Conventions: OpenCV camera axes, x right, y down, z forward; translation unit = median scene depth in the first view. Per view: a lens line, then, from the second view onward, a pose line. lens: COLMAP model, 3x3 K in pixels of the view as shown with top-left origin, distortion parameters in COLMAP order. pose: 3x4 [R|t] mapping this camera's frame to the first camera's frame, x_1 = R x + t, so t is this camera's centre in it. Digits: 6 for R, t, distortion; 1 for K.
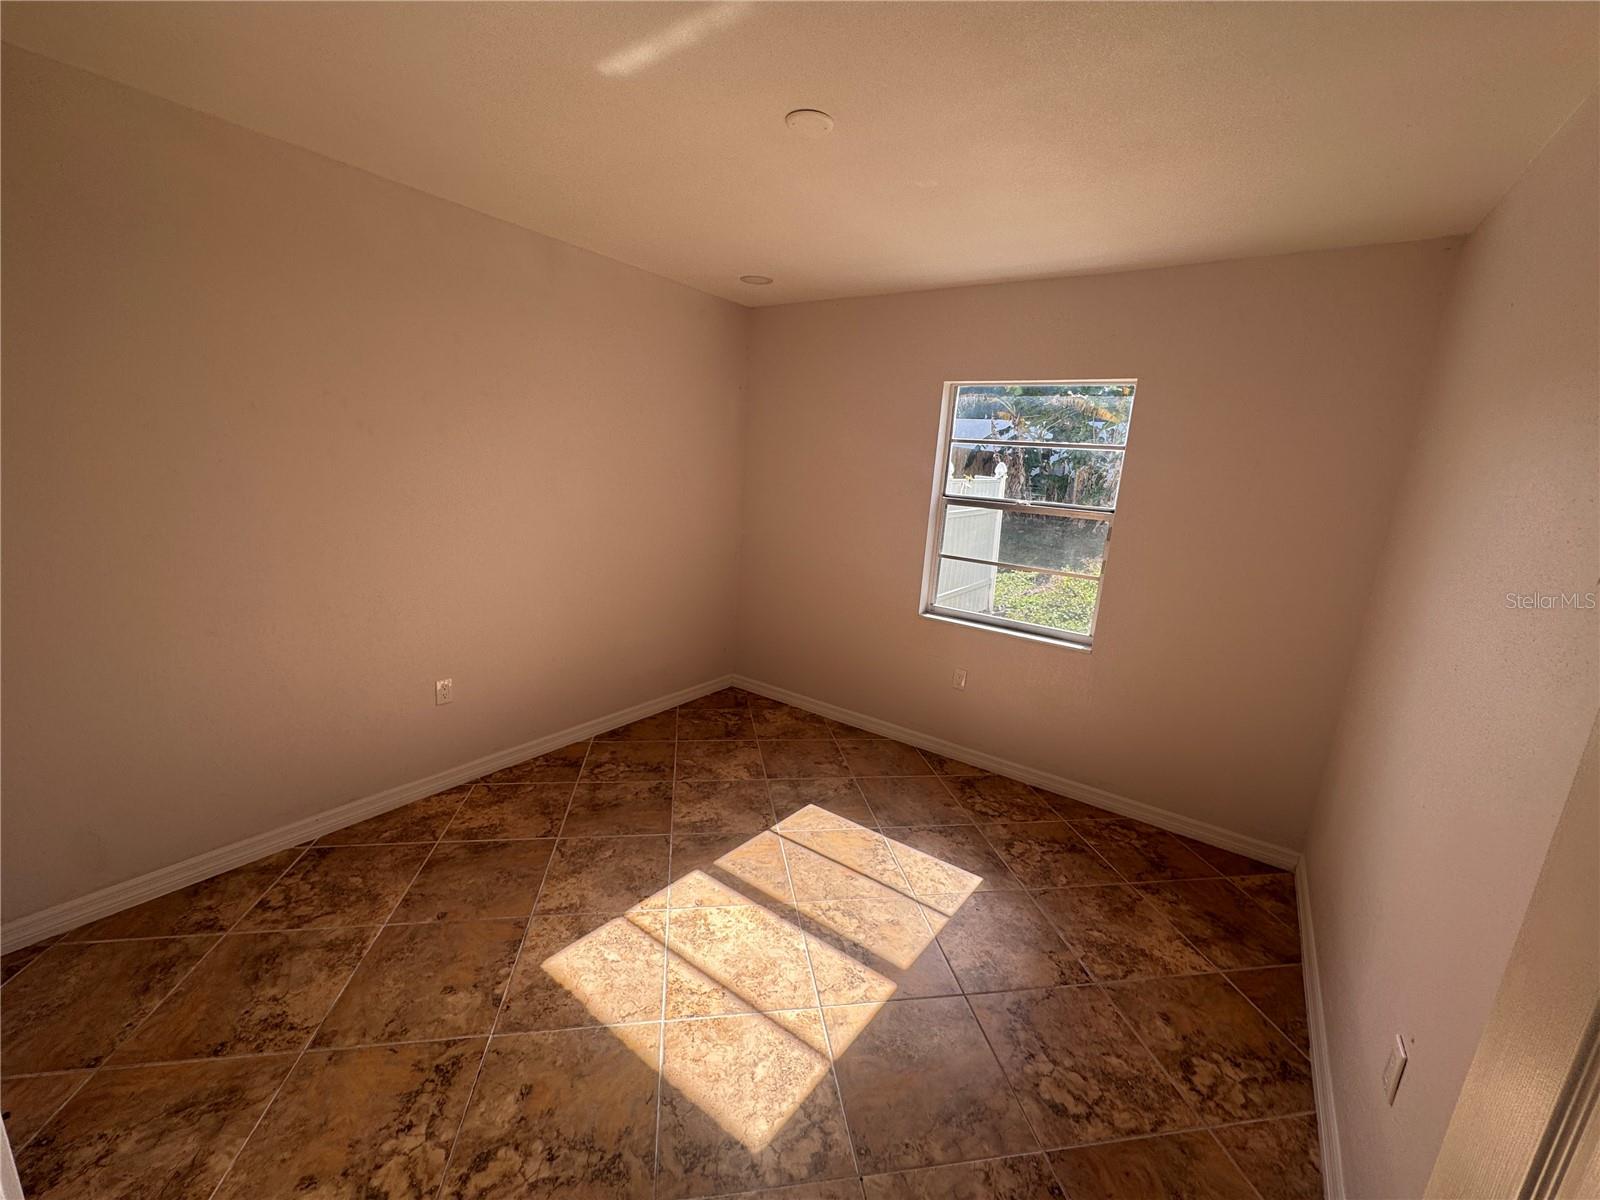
lens RADIAL K [[636.4, 0, 809.0], [0, 636.4, 596.3], [0, 0, 1]] dist [-0.002396, 0.001439]
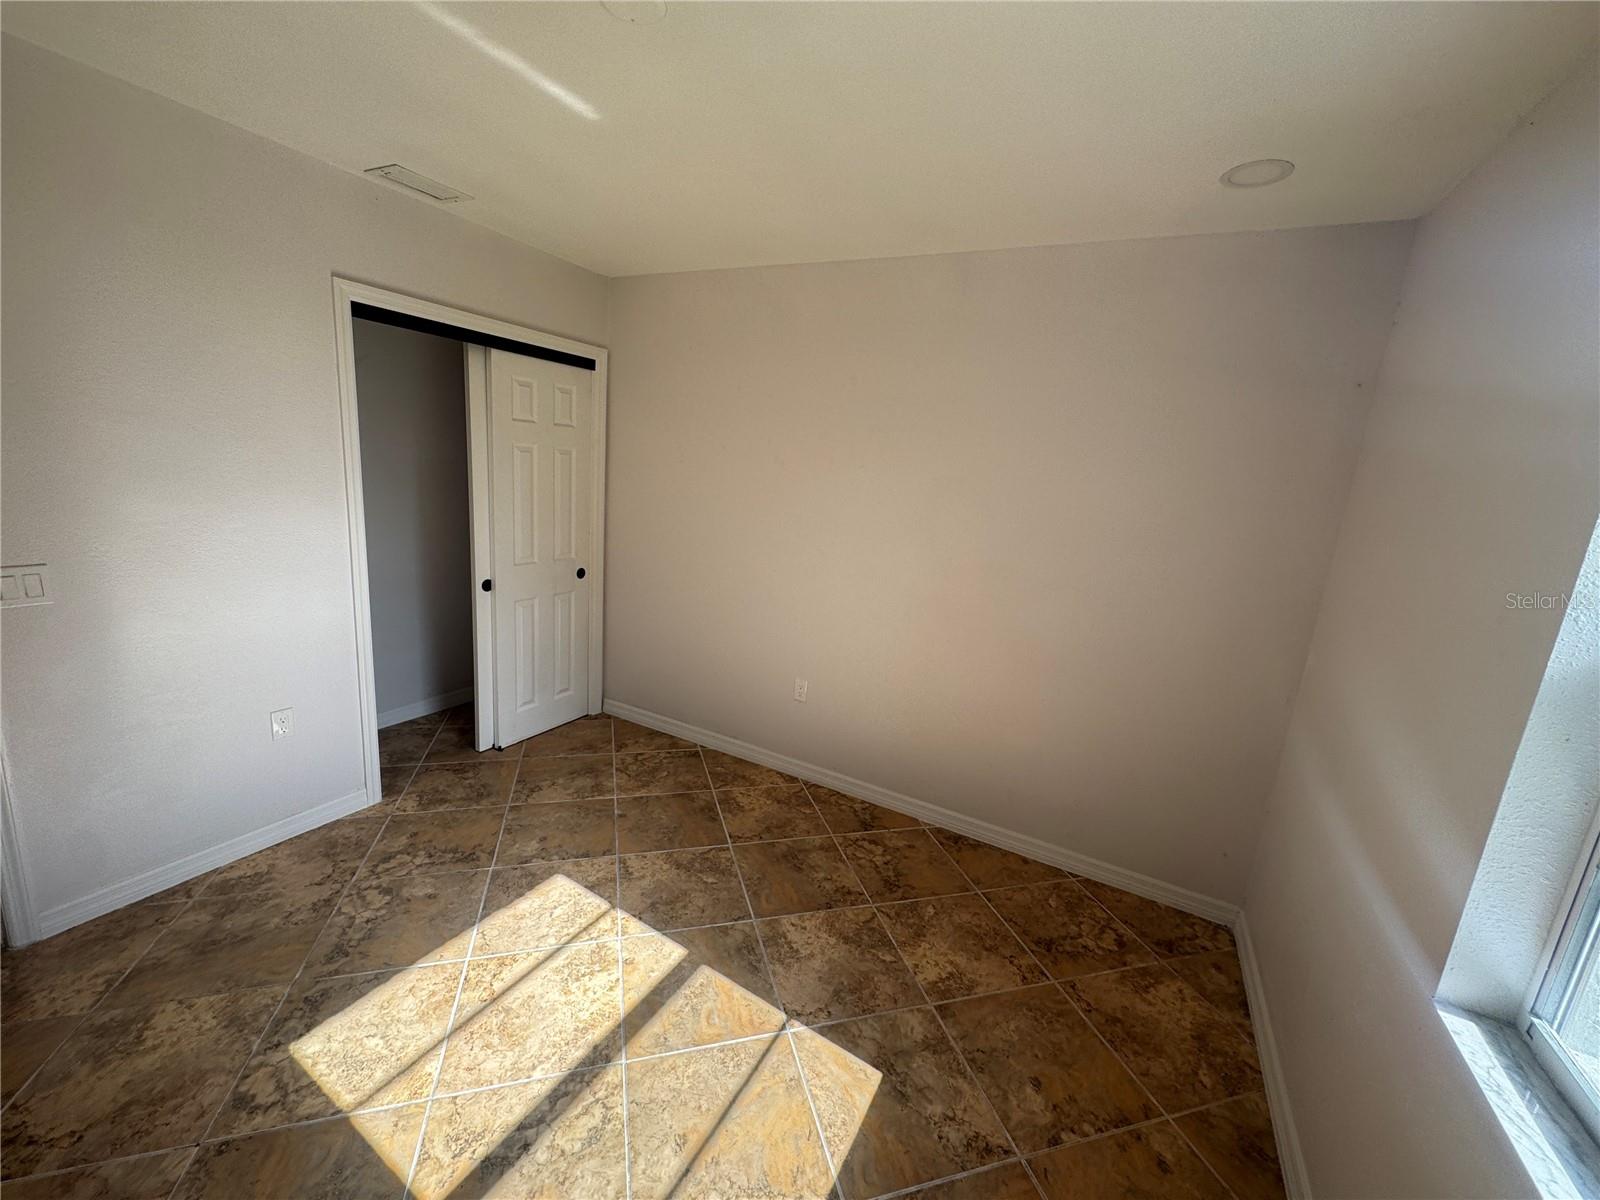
lens RADIAL K [[636.4, 0, 804.9], [0, 636.4, 603.4], [0, 0, 1]] dist [-0.002396, 0.001439]
pose [[0.122343, 0.159424, -0.979600, 0.644482], [-0.283979, 0.951372, 0.119364, -0.172307], [0.950993, 0.263583, 0.161667, 0.944203]]
